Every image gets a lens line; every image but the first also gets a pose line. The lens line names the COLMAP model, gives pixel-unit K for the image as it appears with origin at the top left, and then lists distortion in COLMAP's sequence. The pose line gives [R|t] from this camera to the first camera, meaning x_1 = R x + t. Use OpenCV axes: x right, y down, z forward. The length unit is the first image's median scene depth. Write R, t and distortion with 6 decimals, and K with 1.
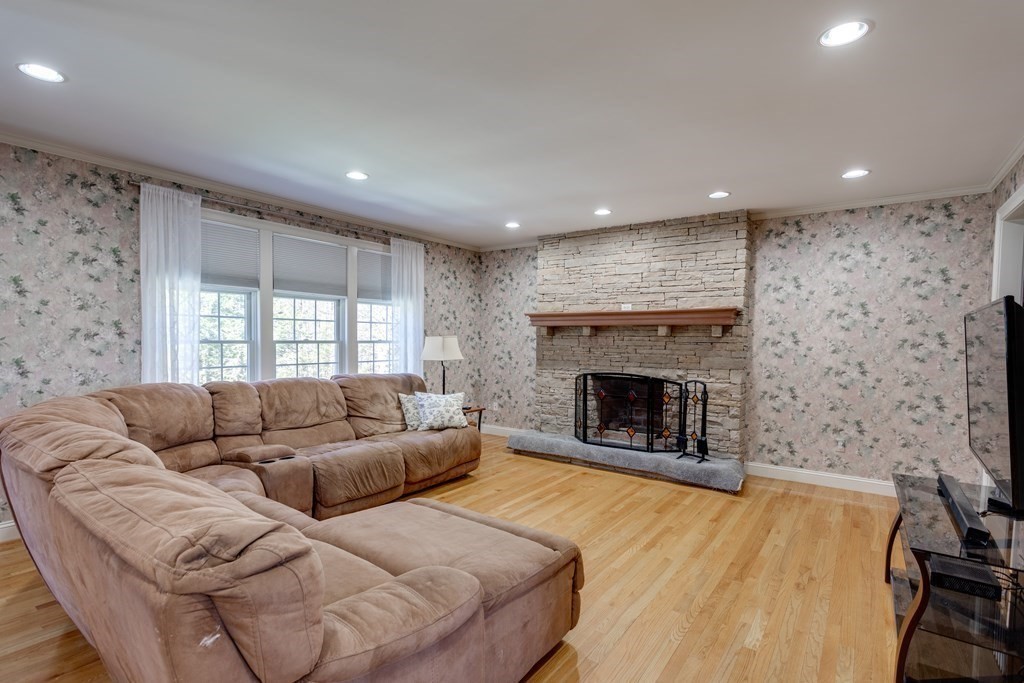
lens RADIAL K [[482.7, 0, 517.8], [0, 482.7, 359.6], [0, 0, 1]] dist [0.001173, -0.000950]
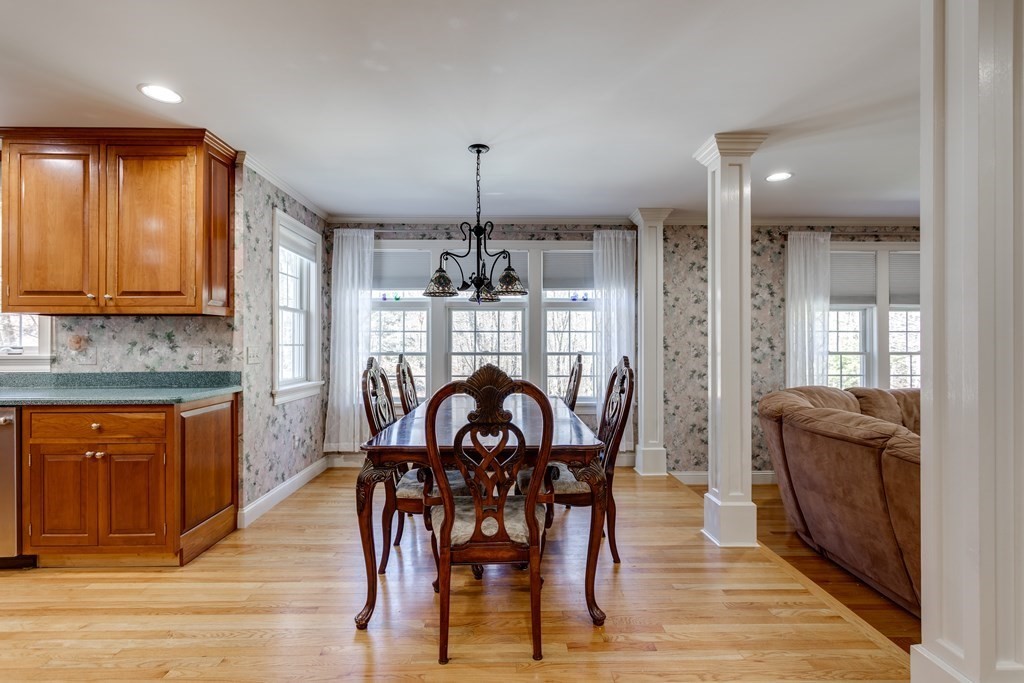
lens RADIAL K [[482.7, 0, 508.2], [0, 482.7, 343.4], [0, 0, 1]] dist [0.001173, -0.000950]
pose [[0.605692, -0.015865, -0.795541, -0.162047], [-0.029497, 0.998666, -0.042373, 0.010823], [0.795152, 0.049131, 0.604416, -0.302191]]
